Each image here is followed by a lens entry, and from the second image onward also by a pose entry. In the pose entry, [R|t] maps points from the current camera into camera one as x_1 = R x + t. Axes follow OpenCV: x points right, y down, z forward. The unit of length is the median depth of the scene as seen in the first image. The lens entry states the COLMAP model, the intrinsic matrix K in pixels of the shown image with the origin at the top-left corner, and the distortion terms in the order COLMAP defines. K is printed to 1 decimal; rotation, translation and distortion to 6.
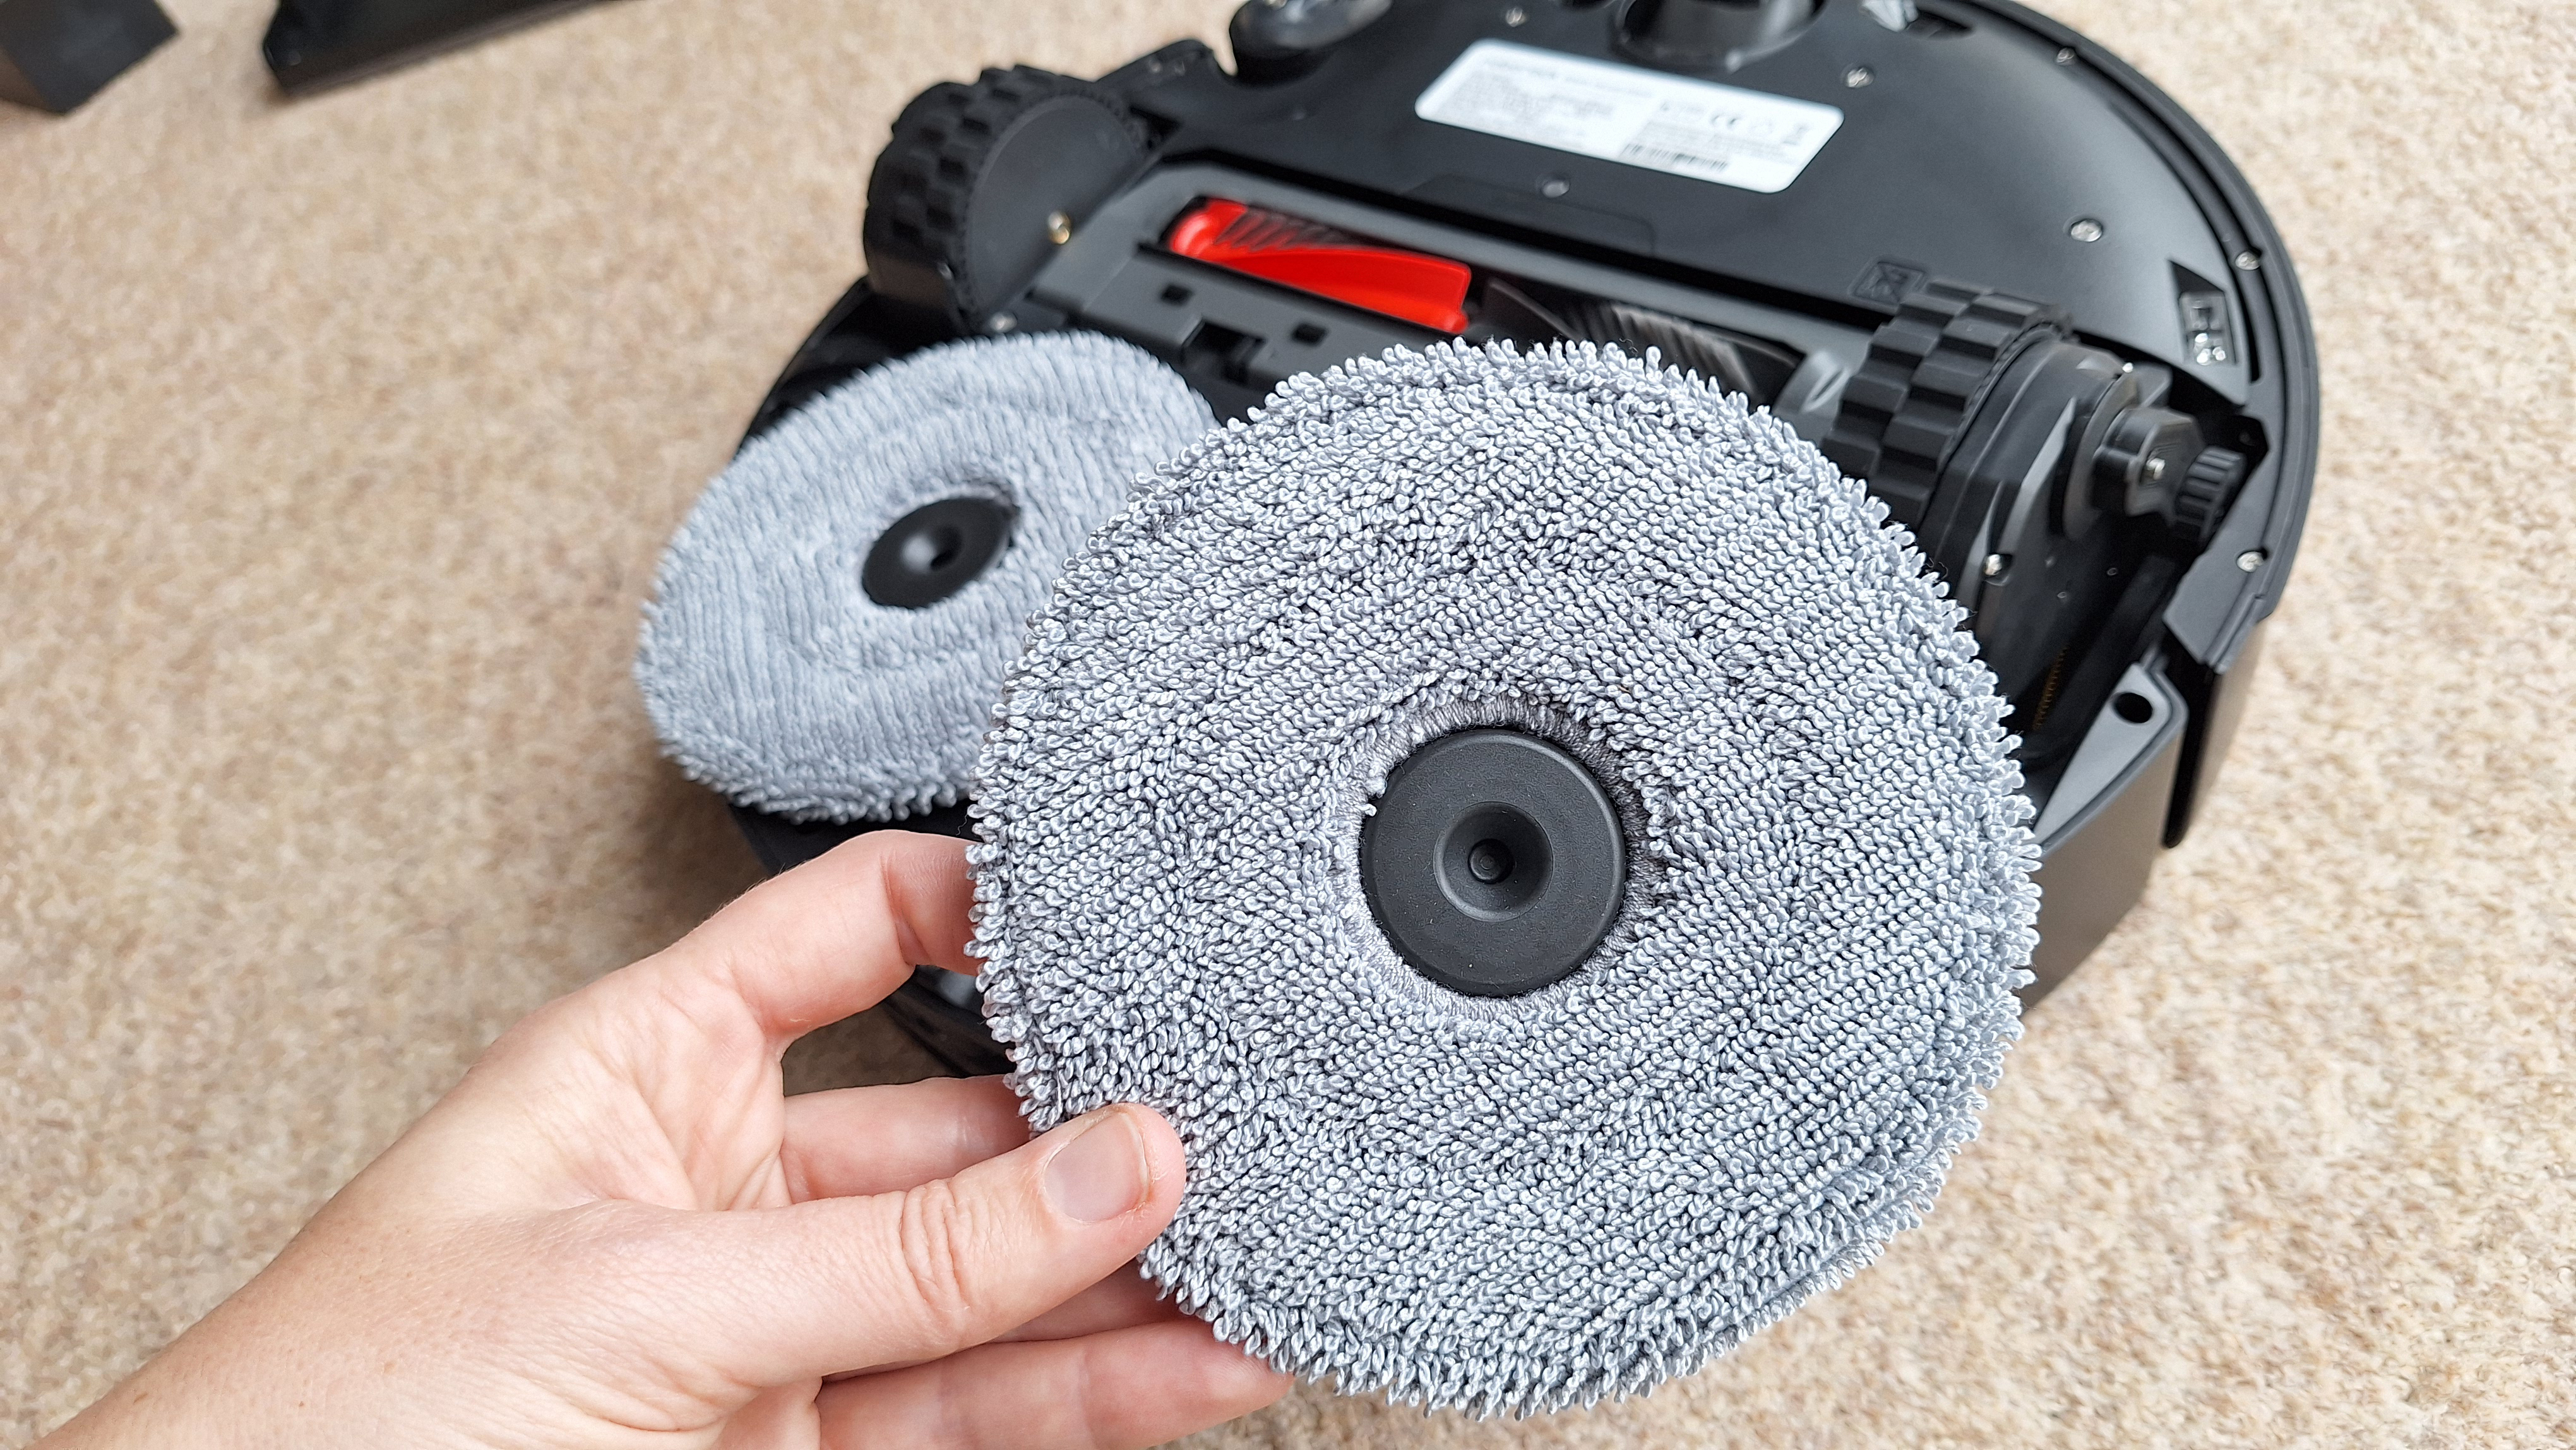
lens RADIAL K [[1732.3, 0, 1288.0], [0, 1732.3, 725.0], [0, 0, 1]] dist [-0.147162, 0.089789]
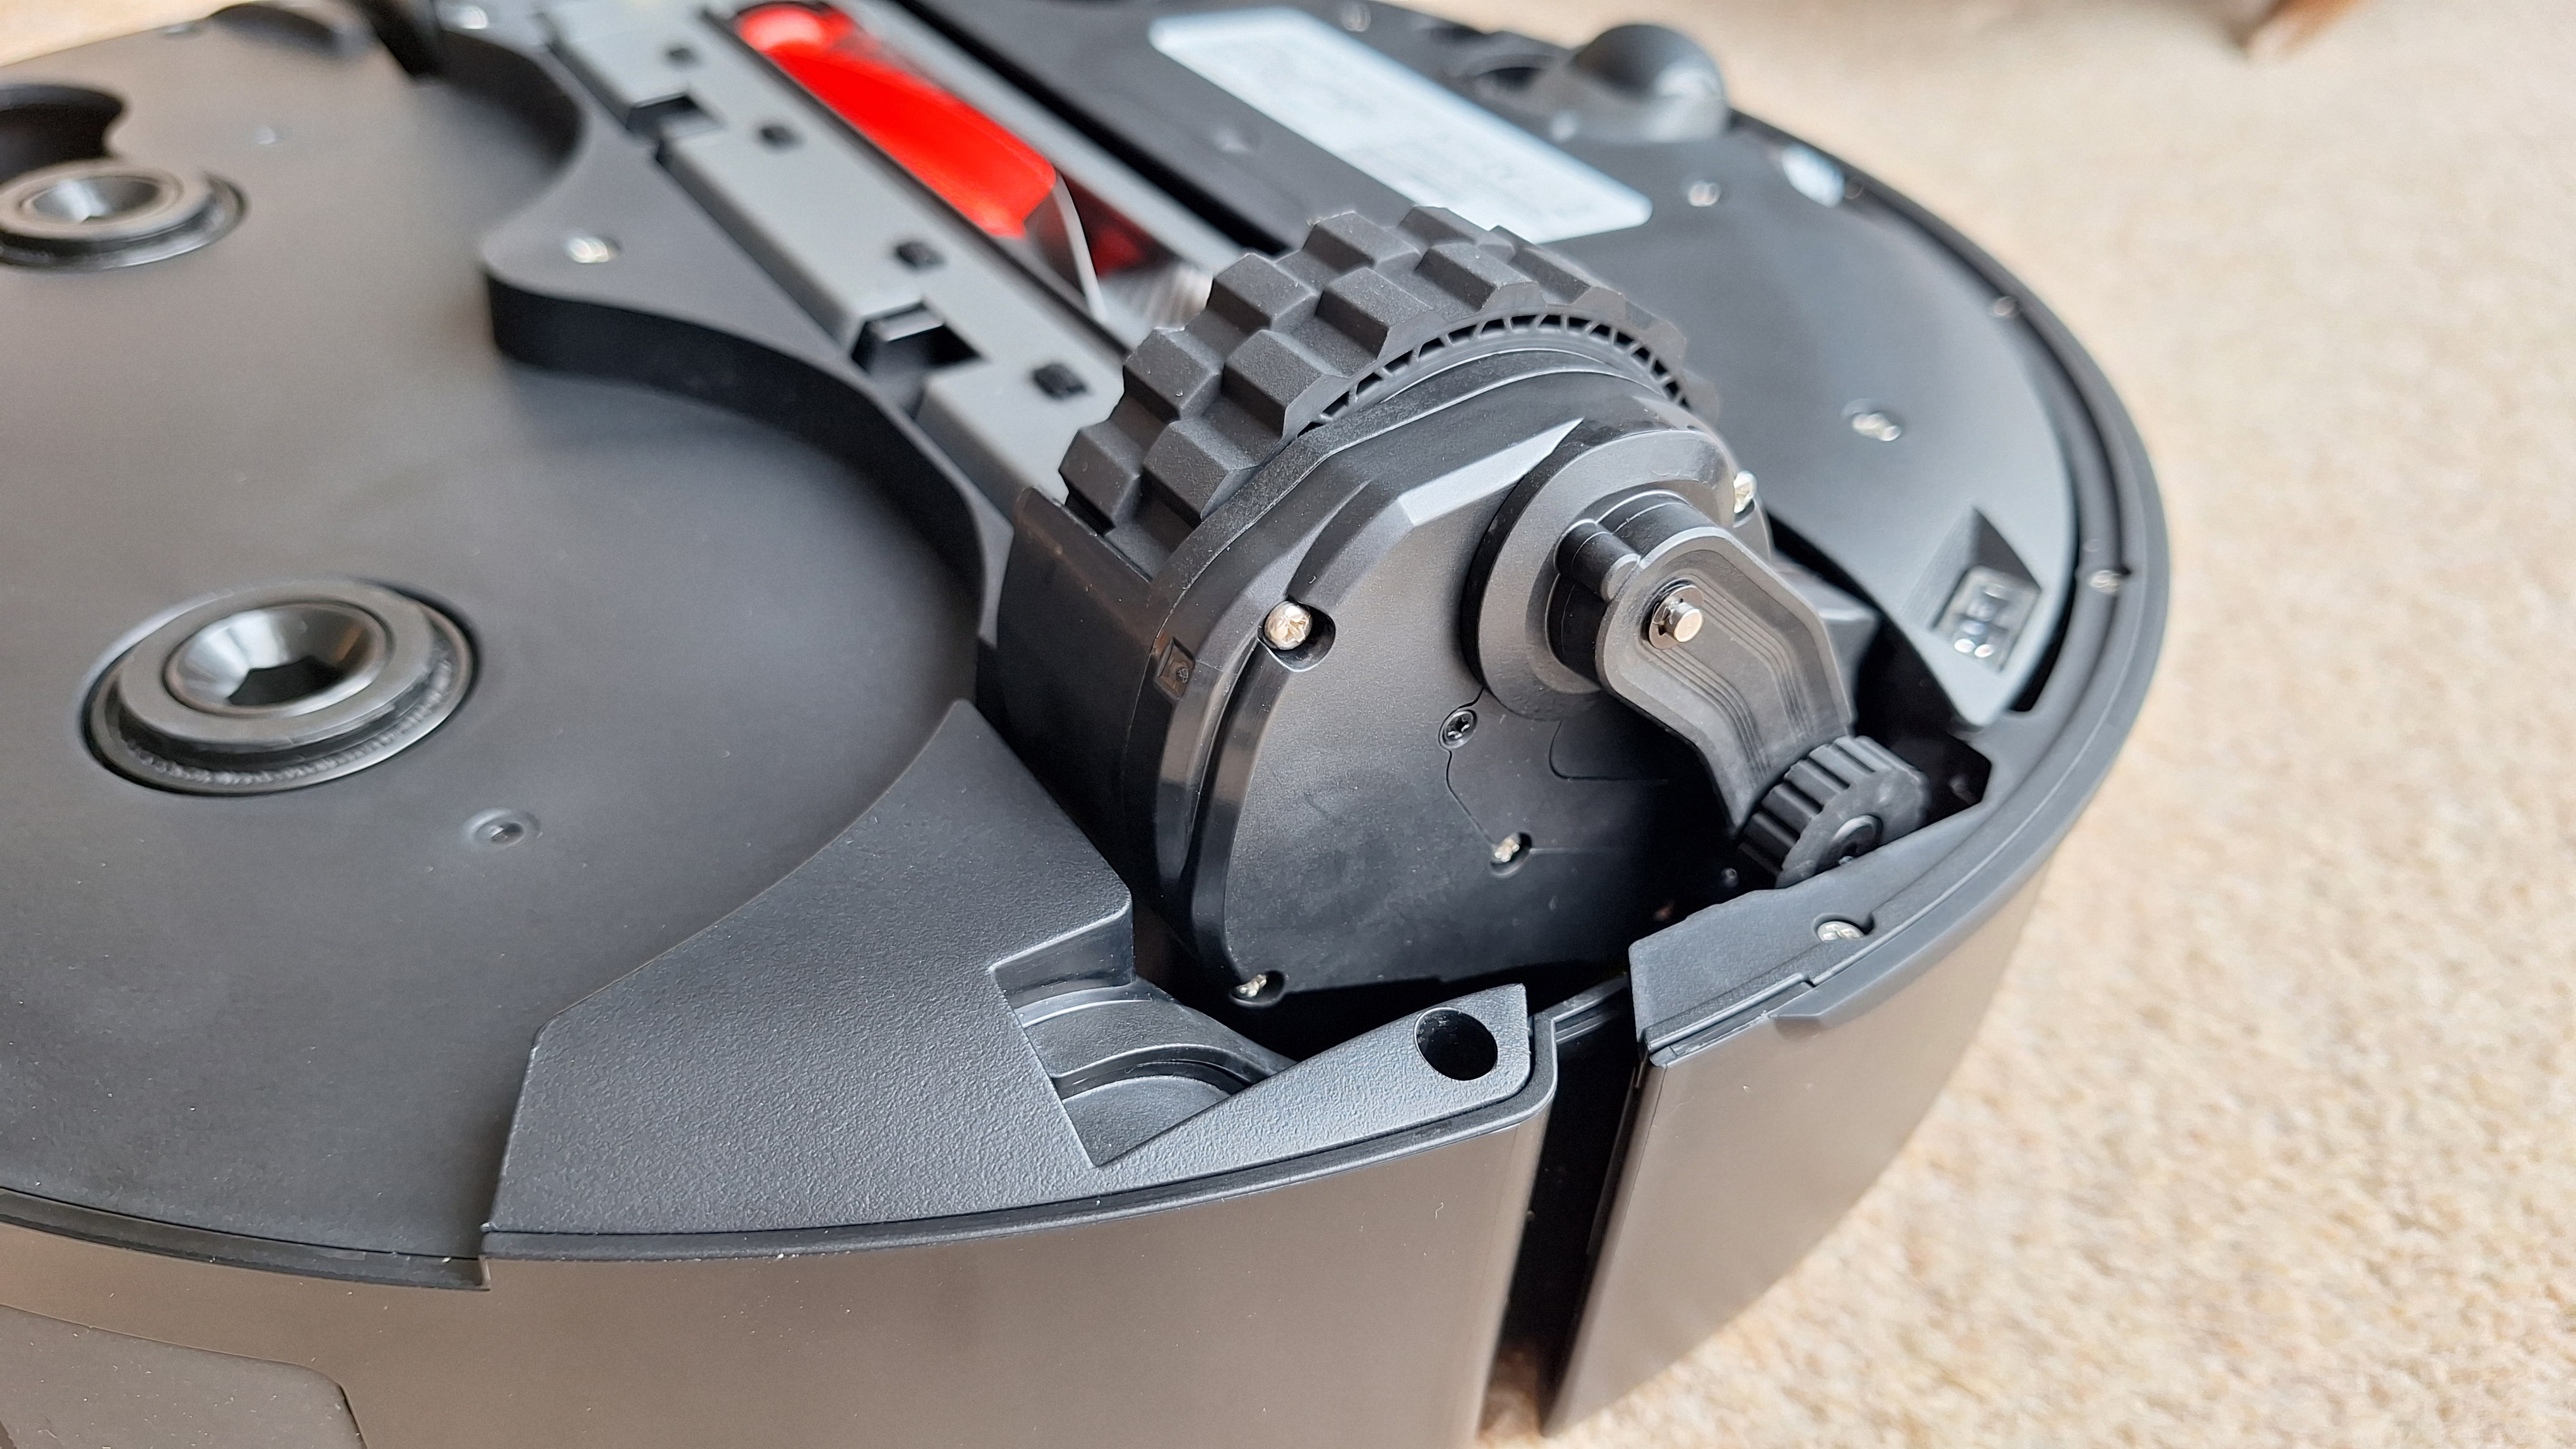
lens RADIAL K [[1732.0, 0, 1288.0], [0, 1732.0, 724.5], [0, 0, 1]] dist [-0.147162, 0.089789]
pose [[0.888262, 0.450639, -0.088967, 0.351270], [-0.459012, 0.863535, -0.208842, 0.027620], [-0.017286, 0.226343, 0.973894, 0.373648]]
